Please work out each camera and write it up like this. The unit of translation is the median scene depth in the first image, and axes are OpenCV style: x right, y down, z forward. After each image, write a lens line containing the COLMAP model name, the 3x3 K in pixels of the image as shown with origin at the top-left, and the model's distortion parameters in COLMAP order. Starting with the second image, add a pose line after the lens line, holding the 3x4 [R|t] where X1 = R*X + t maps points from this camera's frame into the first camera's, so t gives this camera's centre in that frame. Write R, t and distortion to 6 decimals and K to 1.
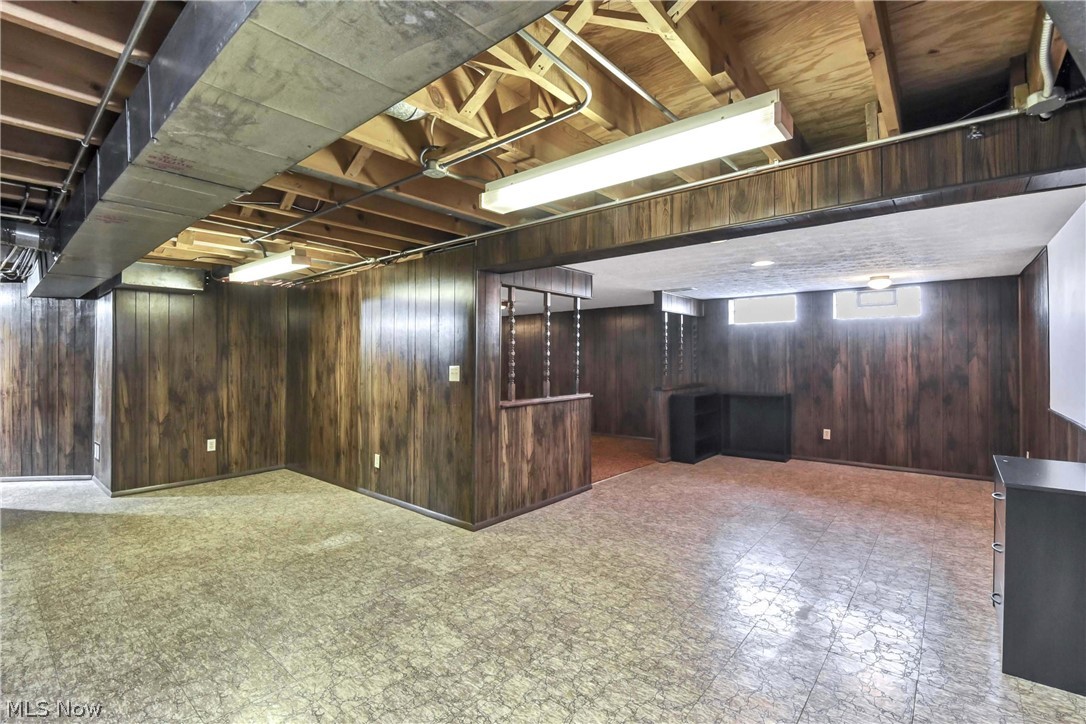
lens RADIAL K [[500.1, 0, 546.2], [0, 500.1, 356.8], [0, 0, 1]] dist [-0.000802, -0.009963]
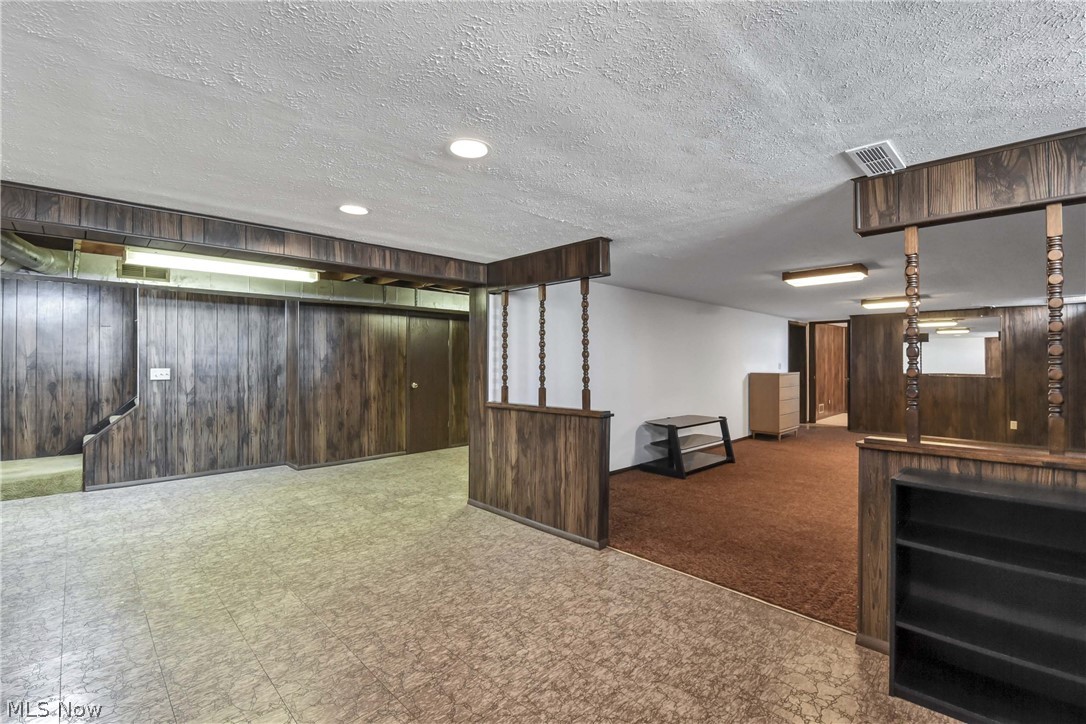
lens RADIAL K [[500.1, 0, 546.2], [0, 500.1, 356.8], [0, 0, 1]] dist [-0.000802, -0.009963]
pose [[-0.131451, -0.007357, -0.991295, 1.092115], [0.009037, 0.999922, -0.008620, 0.003832], [0.991281, -0.010091, -0.131374, 1.419567]]
